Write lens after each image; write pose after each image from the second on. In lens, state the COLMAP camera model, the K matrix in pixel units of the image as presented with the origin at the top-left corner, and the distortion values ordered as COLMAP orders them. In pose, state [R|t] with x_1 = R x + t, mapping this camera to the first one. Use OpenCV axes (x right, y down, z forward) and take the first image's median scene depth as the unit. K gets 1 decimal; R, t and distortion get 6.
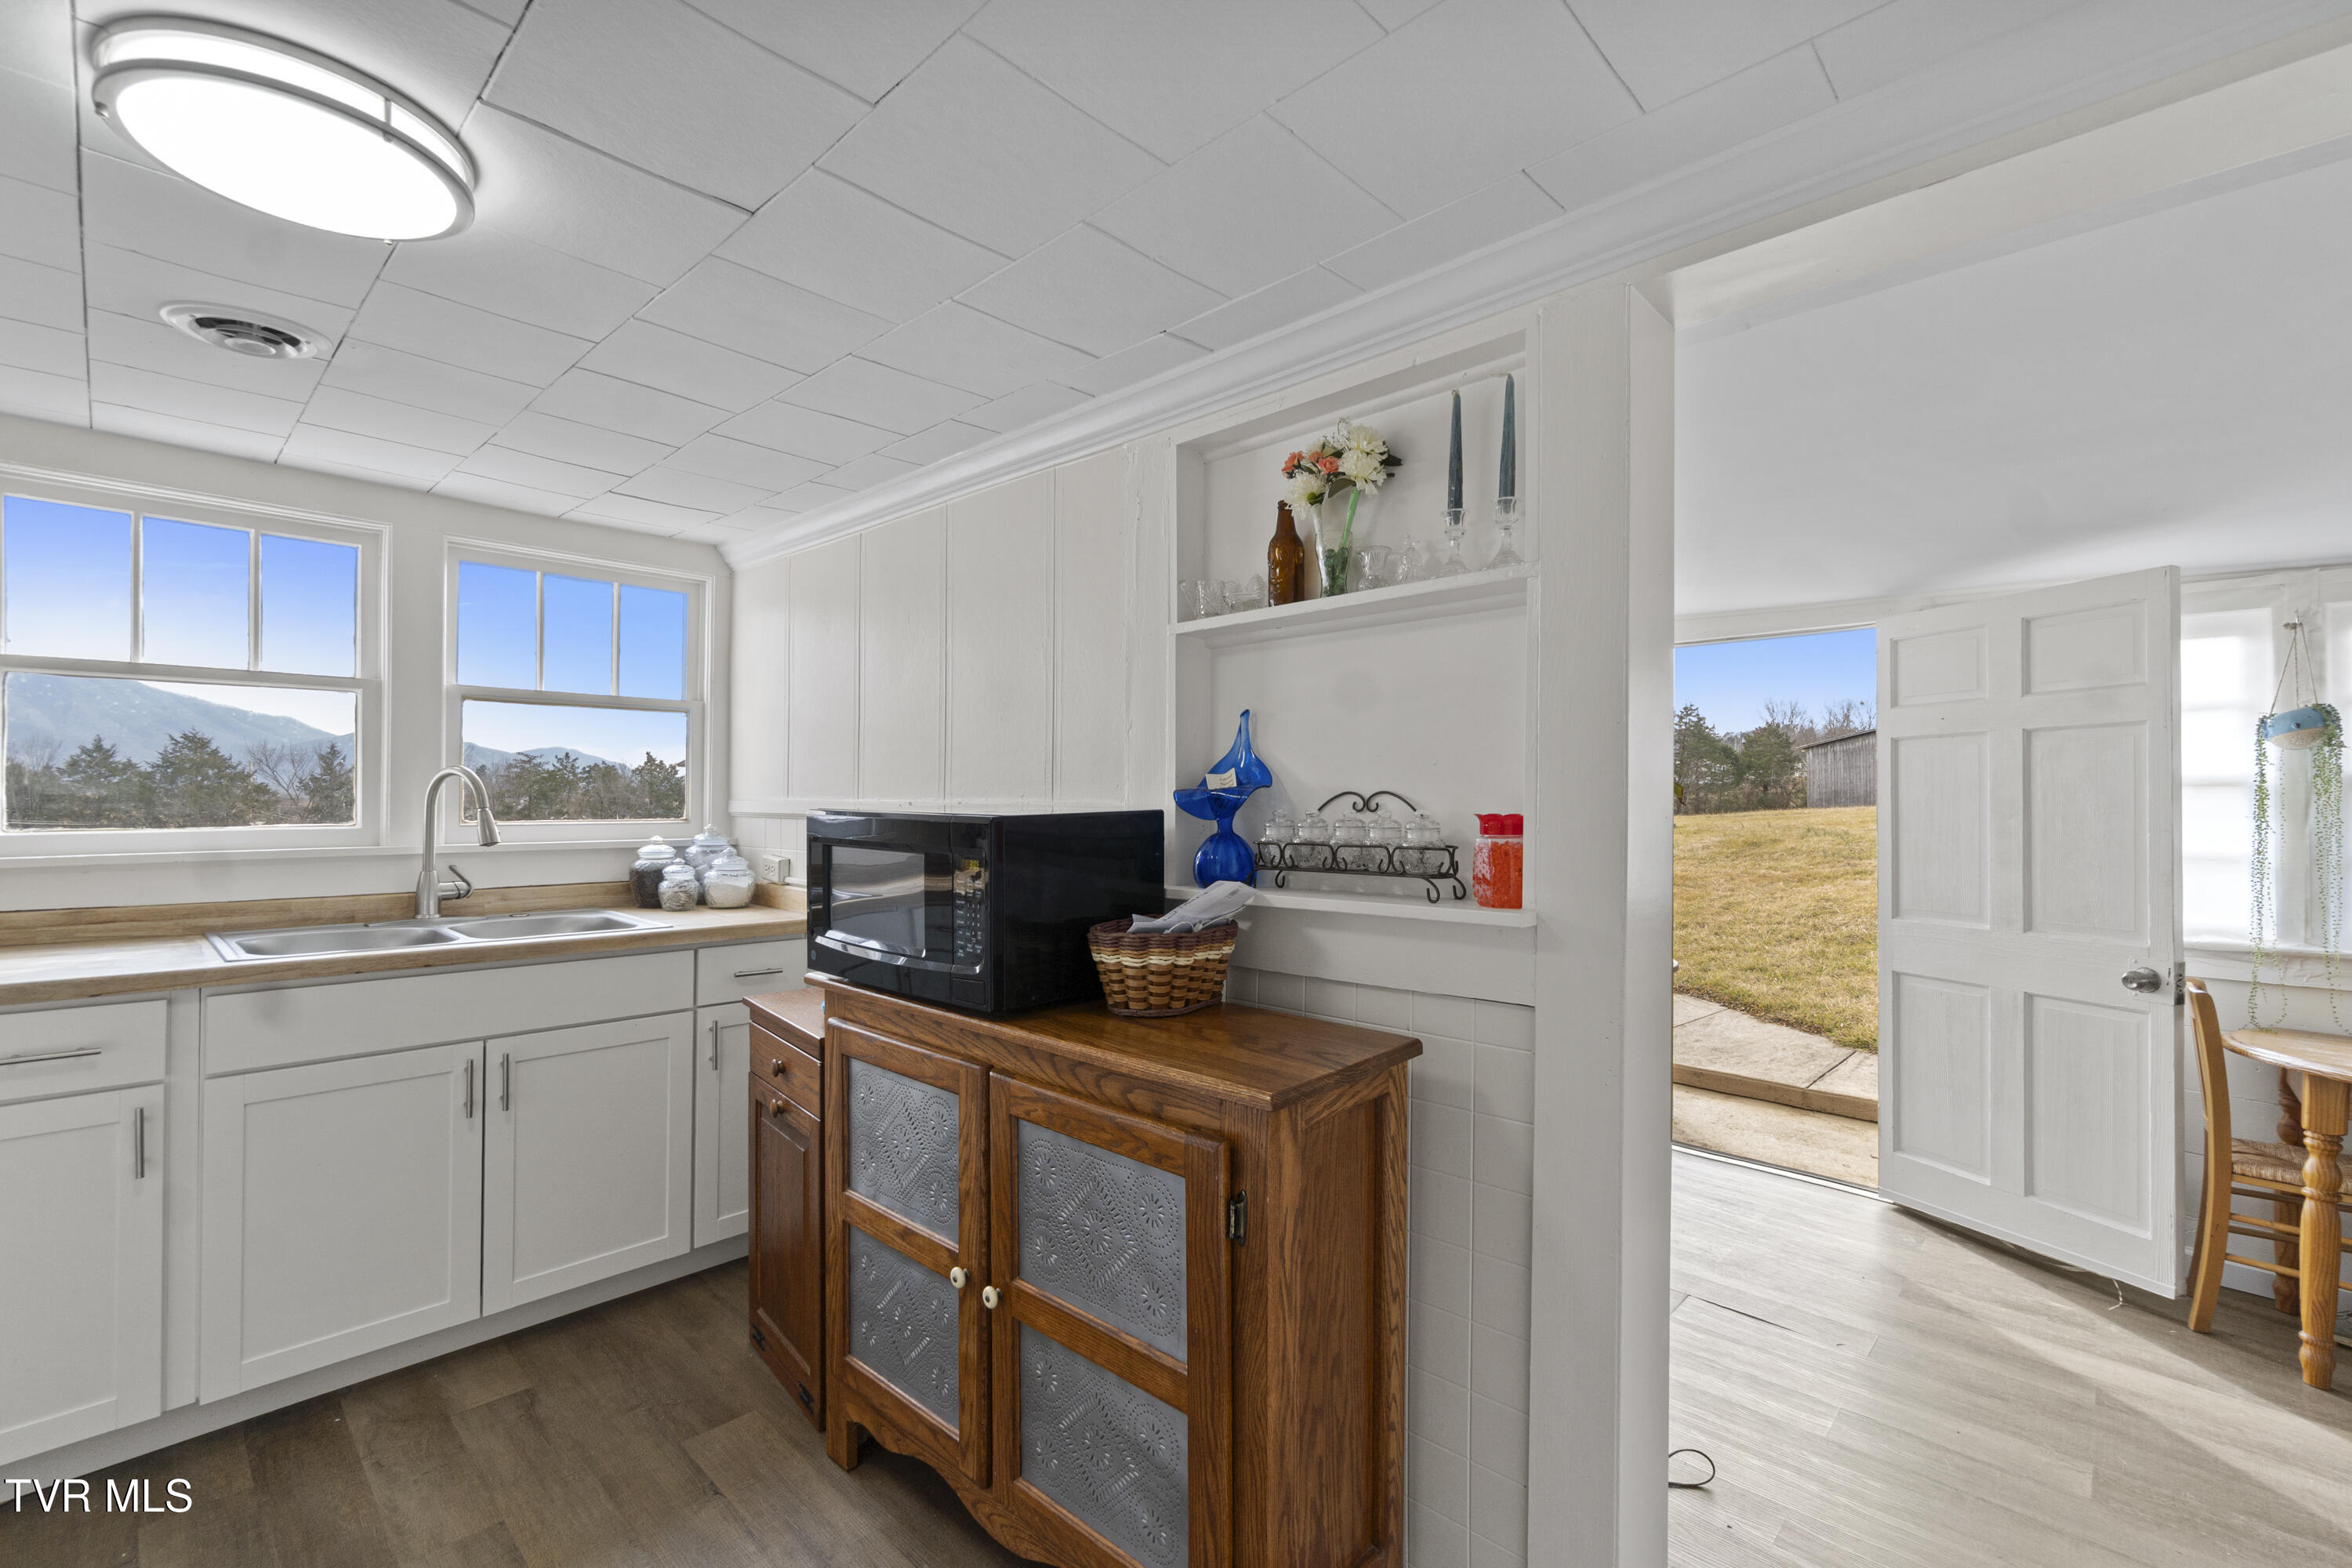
lens RADIAL K [[1020.9, 0, 1169.5], [0, 1020.9, 799.1], [0, 0, 1]] dist [-0.008086, 0.002289]
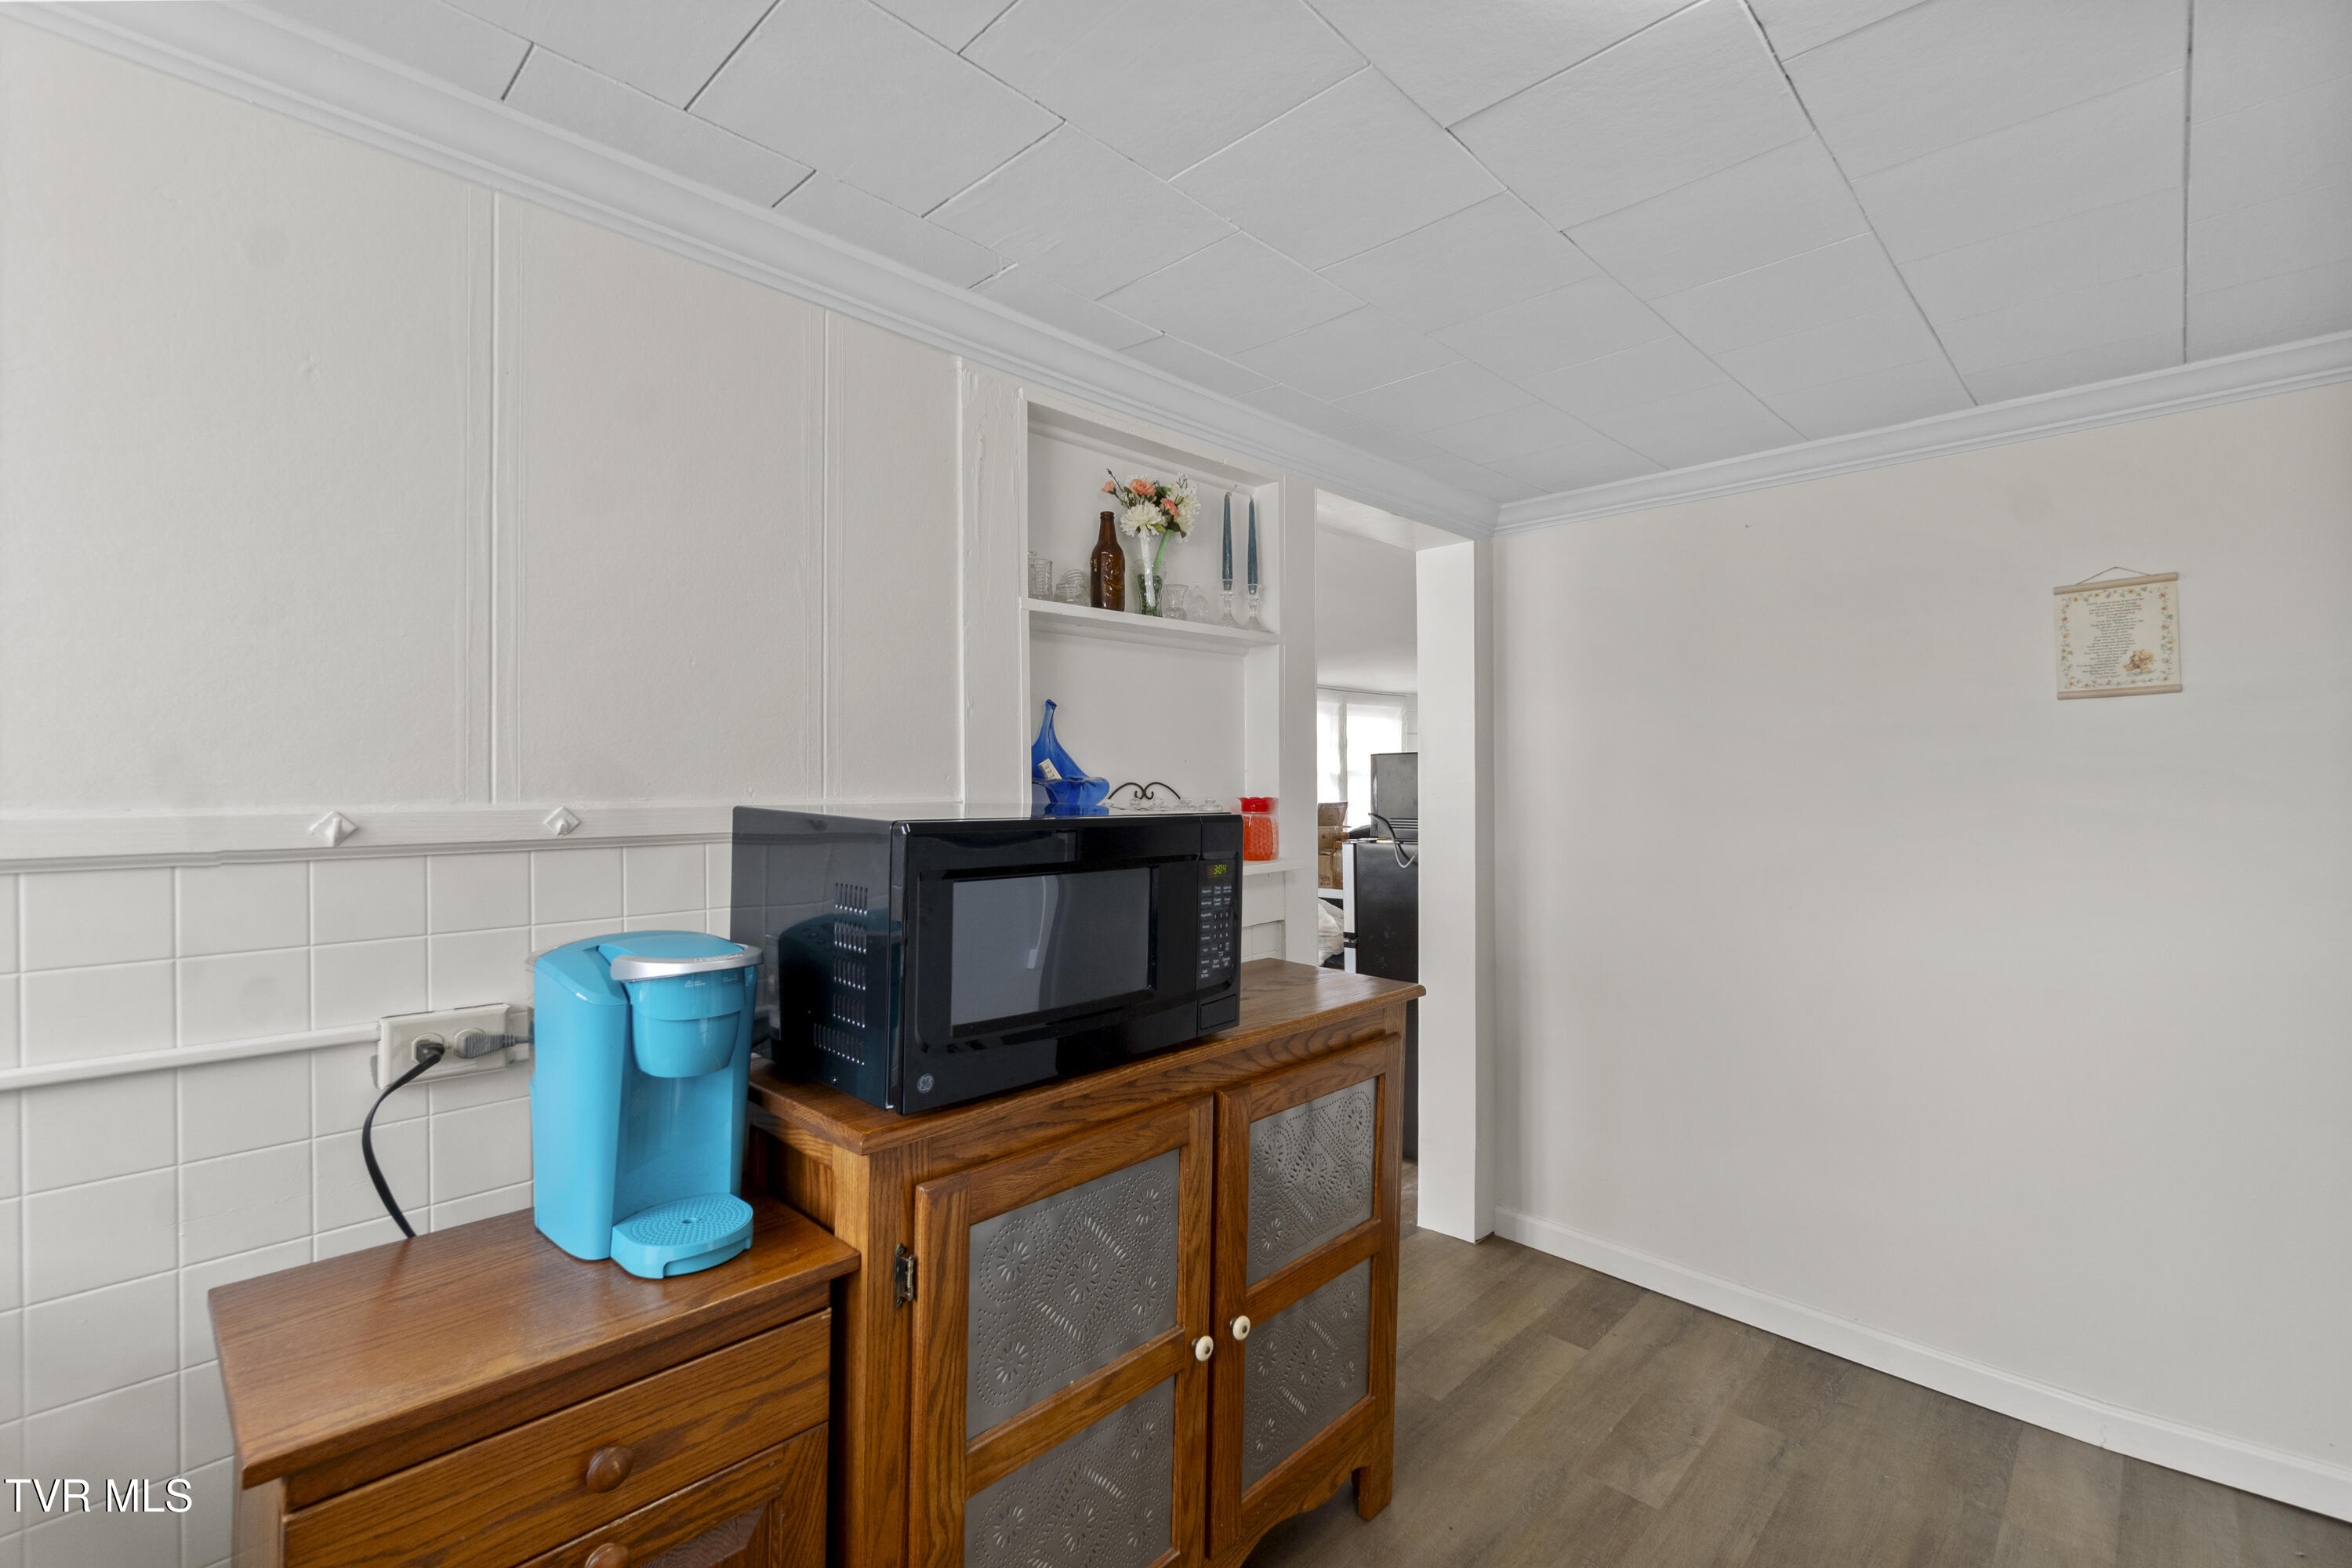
lens RADIAL K [[1020.9, 0, 1176.5], [0, 1020.9, 783.4], [0, 0, 1]] dist [-0.008086, 0.002289]
pose [[0.005664, -0.008734, 0.999946, -1.002359], [-0.005048, 0.999949, 0.008762, -0.016748], [-0.999971, -0.005098, 0.005619, 0.958025]]
